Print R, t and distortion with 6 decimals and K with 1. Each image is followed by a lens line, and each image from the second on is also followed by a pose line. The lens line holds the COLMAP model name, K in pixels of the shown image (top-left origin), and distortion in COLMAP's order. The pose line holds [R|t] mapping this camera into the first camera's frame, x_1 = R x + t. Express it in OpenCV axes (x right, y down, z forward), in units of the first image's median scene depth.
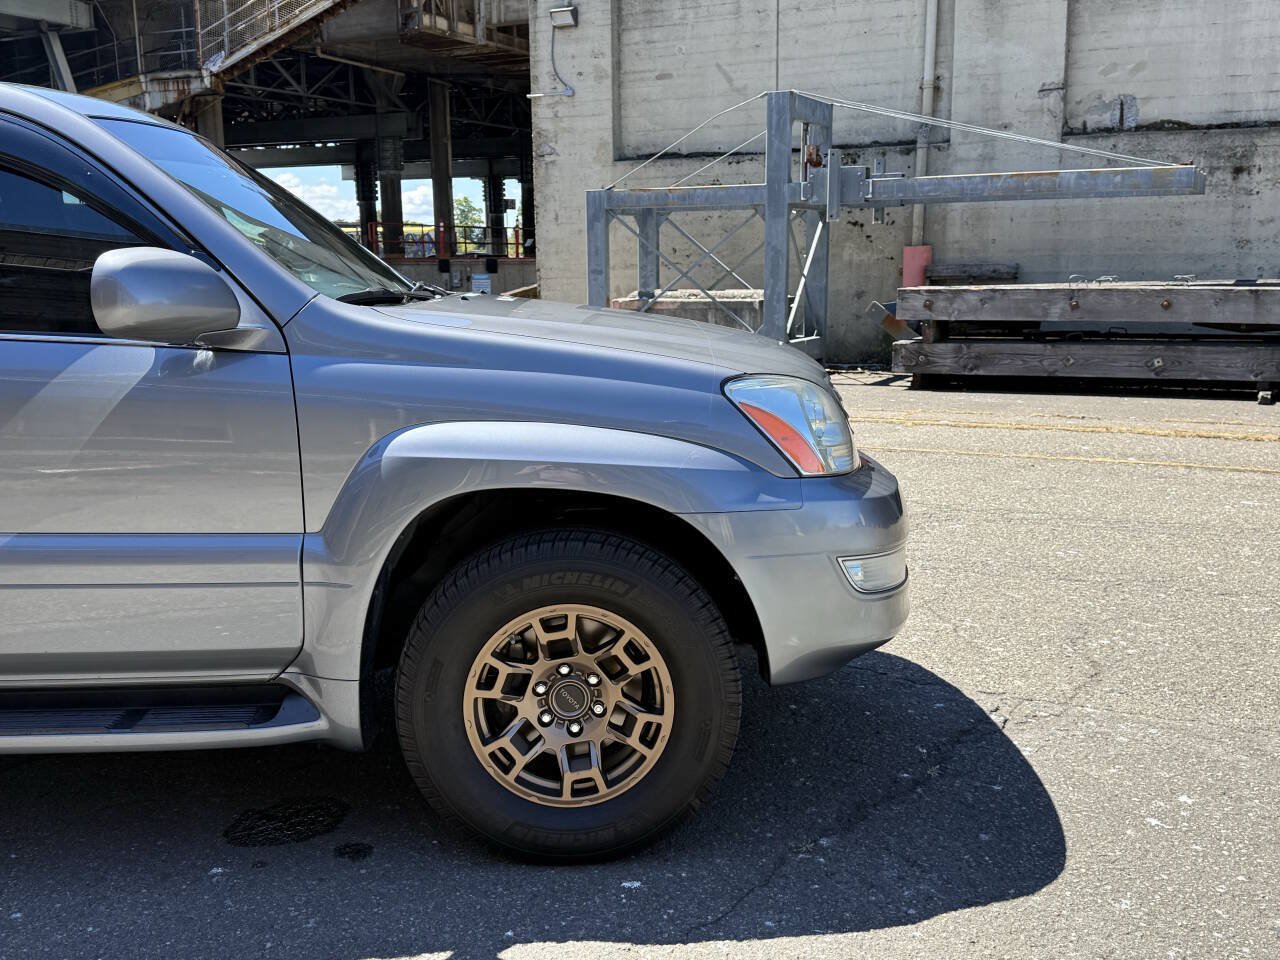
lens RADIAL K [[1272.7, 0, 637.5], [0, 1272.7, 487.2], [0, 0, 1]] dist [0.179449, -0.384712]
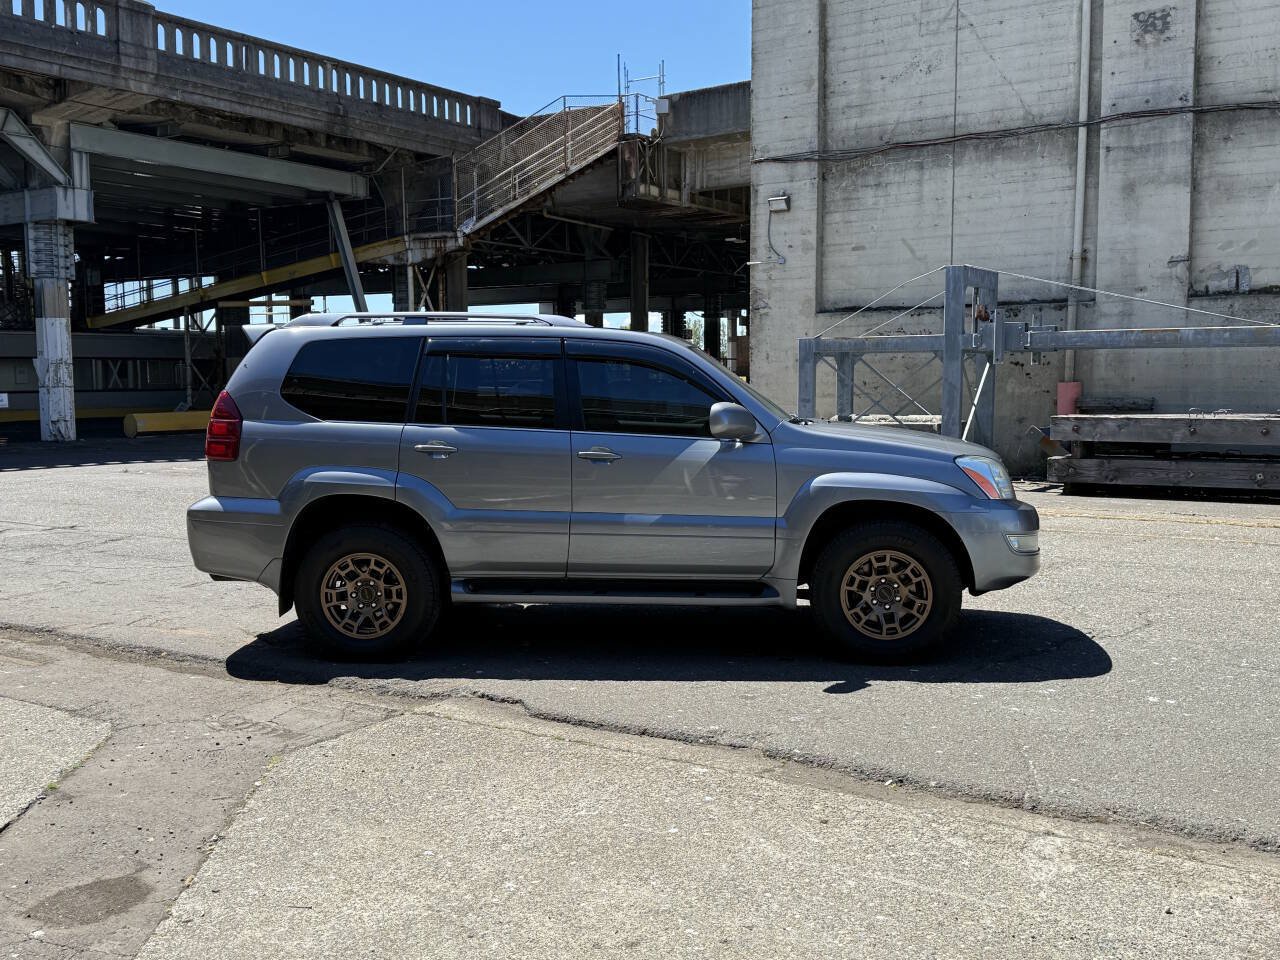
lens RADIAL K [[1266.7, 0, 638.6], [0, 1266.7, 478.2], [0, 0, 1]] dist [0.196013, -0.418867]
pose [[0.992629, 0.016591, -0.120053, -0.043032], [-0.028570, 0.994701, -0.098758, 0.038580], [0.117778, 0.101460, 0.987843, -0.262844]]
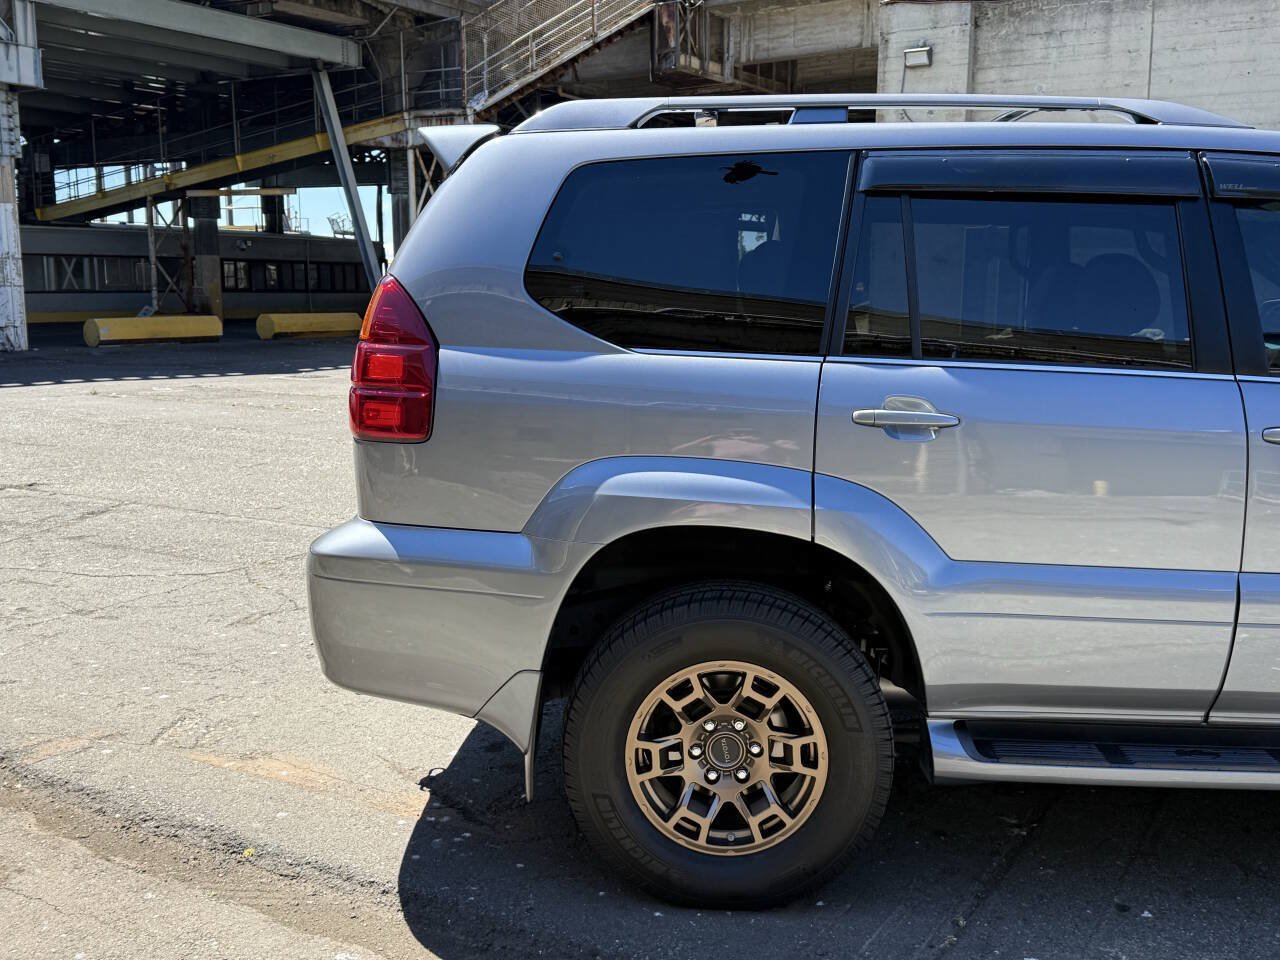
lens RADIAL K [[1275.4, 0, 646.2], [0, 1275.4, 483.1], [0, 0, 1]] dist [0.168528, -0.354238]
pose [[0.995961, 0.028456, -0.085153, -0.192454], [-0.030776, 0.999187, -0.026058, 0.000973], [0.084342, 0.028573, 0.996027, -0.016021]]
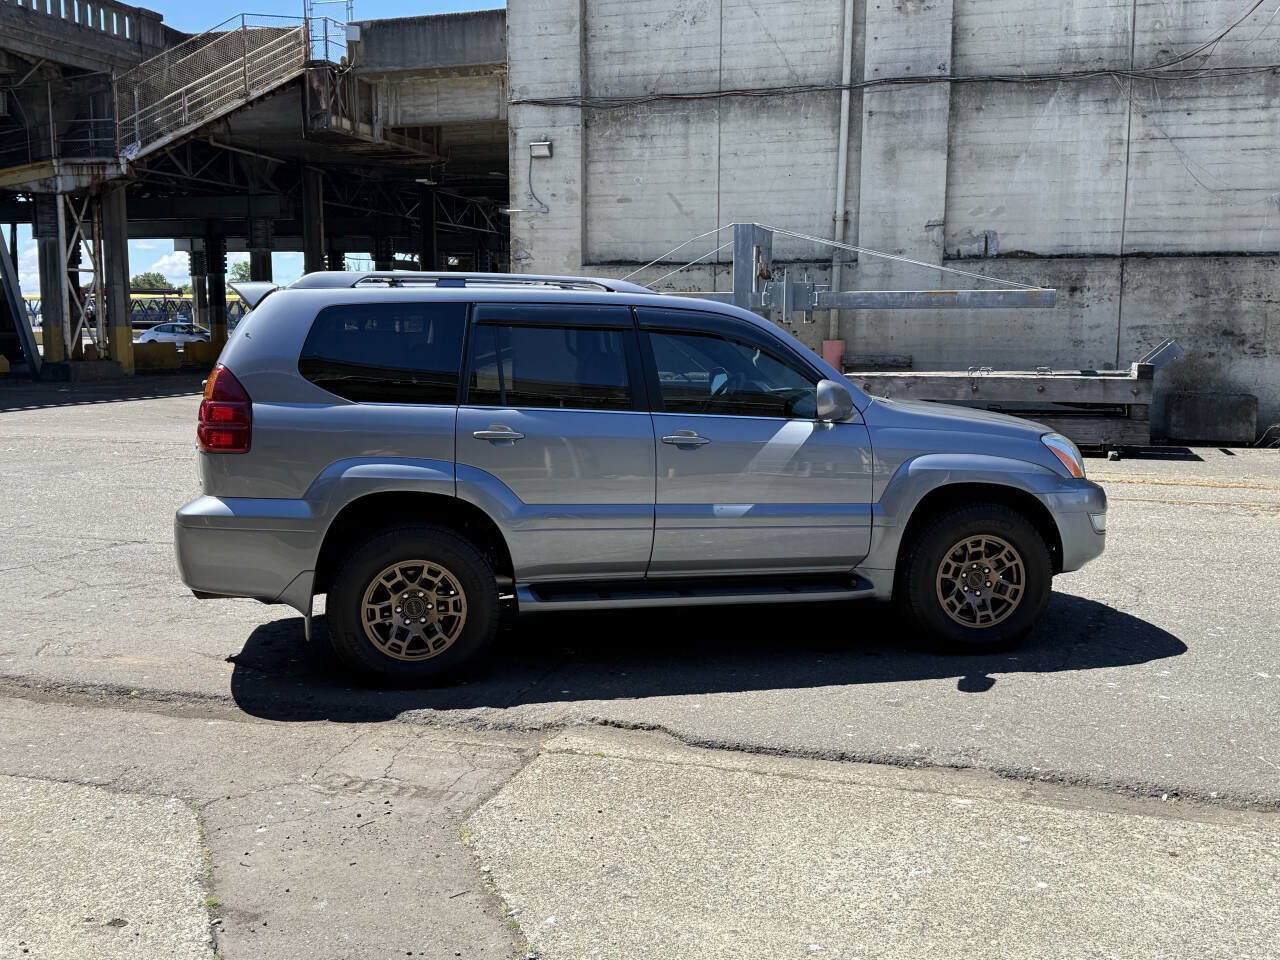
lens RADIAL K [[1264.8, 0, 639.1], [0, 1264.8, 478.5], [0, 0, 1]] dist [0.199036, -0.423497]
pose [[0.985261, -0.004827, 0.170991, -0.194715], [0.014968, 0.998201, -0.058065, 0.021538], [-0.170403, 0.059768, 0.983560, -0.210744]]
